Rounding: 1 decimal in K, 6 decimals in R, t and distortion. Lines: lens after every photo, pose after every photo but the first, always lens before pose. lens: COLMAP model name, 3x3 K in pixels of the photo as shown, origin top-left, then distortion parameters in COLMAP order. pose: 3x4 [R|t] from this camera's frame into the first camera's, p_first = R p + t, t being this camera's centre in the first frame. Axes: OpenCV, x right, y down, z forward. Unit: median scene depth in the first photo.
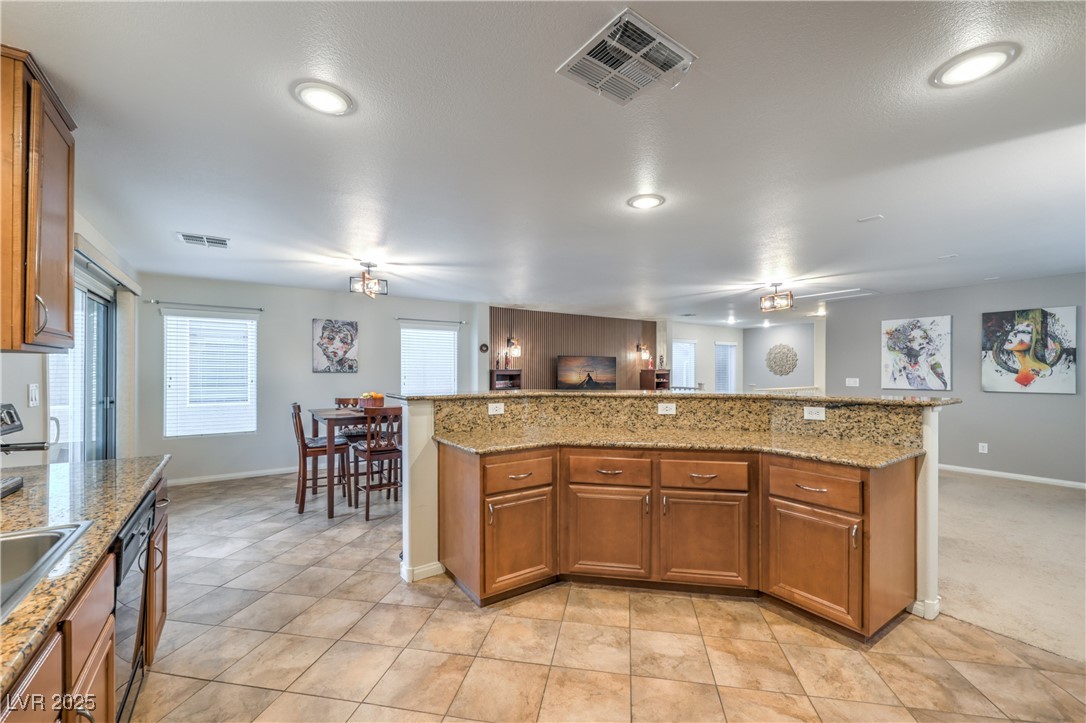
lens RADIAL K [[438.6, 0, 547.1], [0, 438.6, 361.1], [0, 0, 1]] dist [-0.000131, 0.000170]
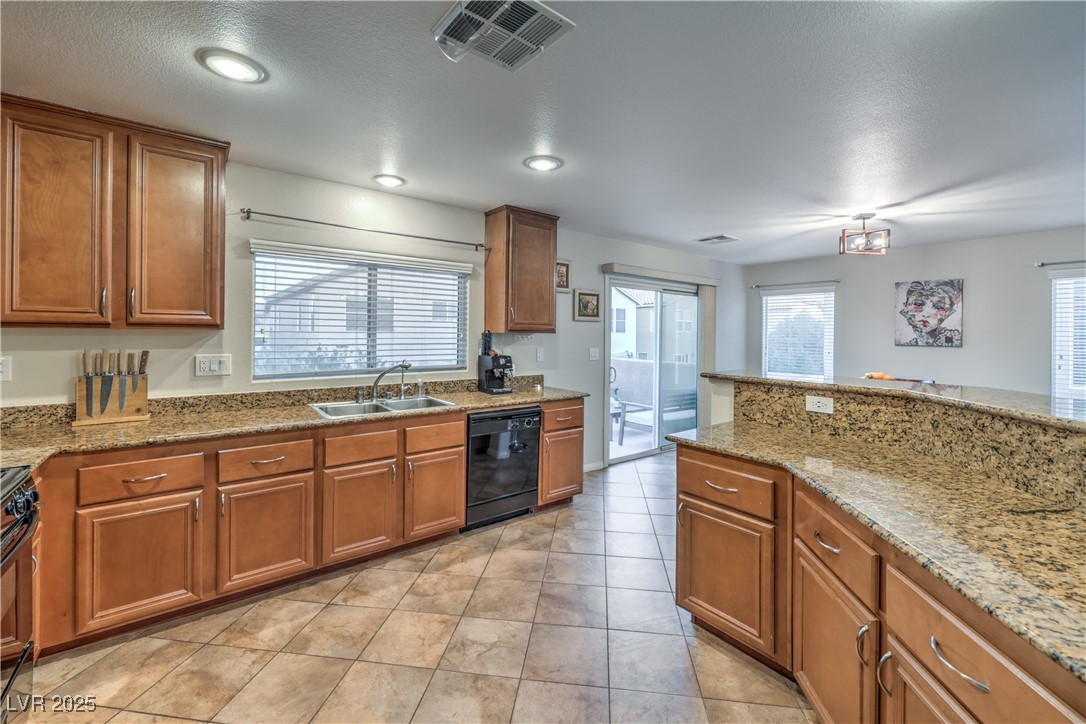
lens RADIAL K [[447.2, 0, 543.6], [0, 447.2, 338.1], [0, 0, 1]] dist [0.001060, -0.000034]
pose [[0.051693, 0.008766, -0.998625, 0.298115], [0.011975, 0.999884, 0.009397, -0.005264], [0.998591, -0.012444, 0.051582, 0.268738]]
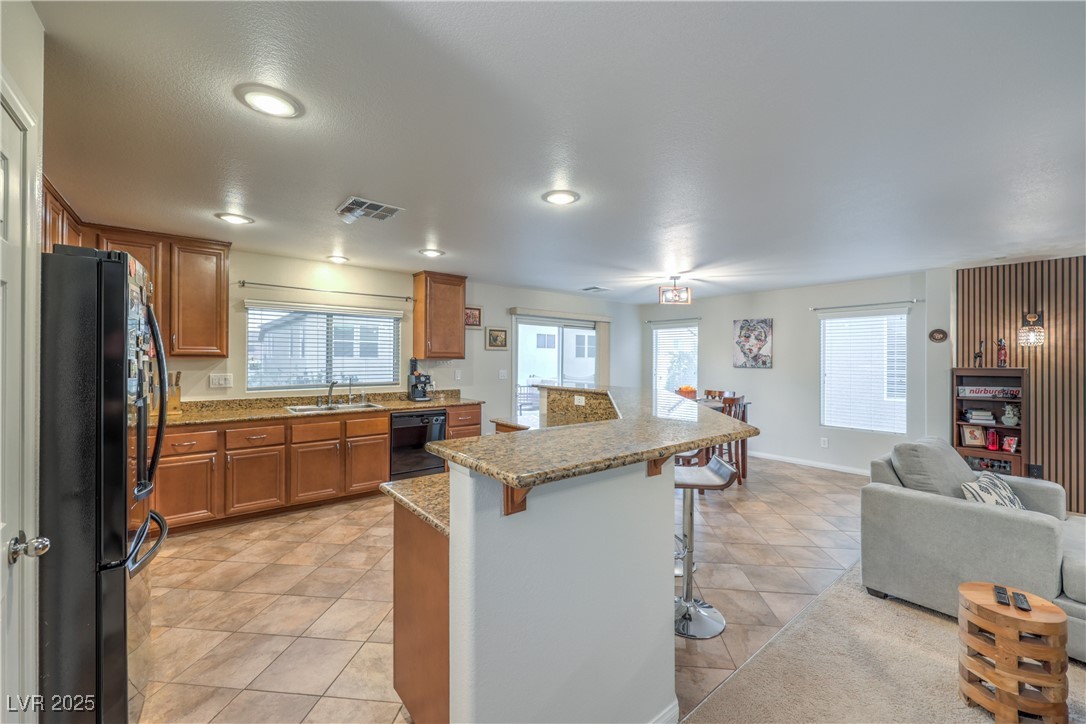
lens RADIAL K [[438.6, 0, 547.1], [0, 438.6, 361.6], [0, 0, 1]] dist [-0.000131, 0.000170]
pose [[0.073696, 0.005920, -0.997263, 0.565723], [0.015629, 0.999853, 0.007091, -0.004984], [0.997158, -0.016109, 0.073593, 0.425870]]
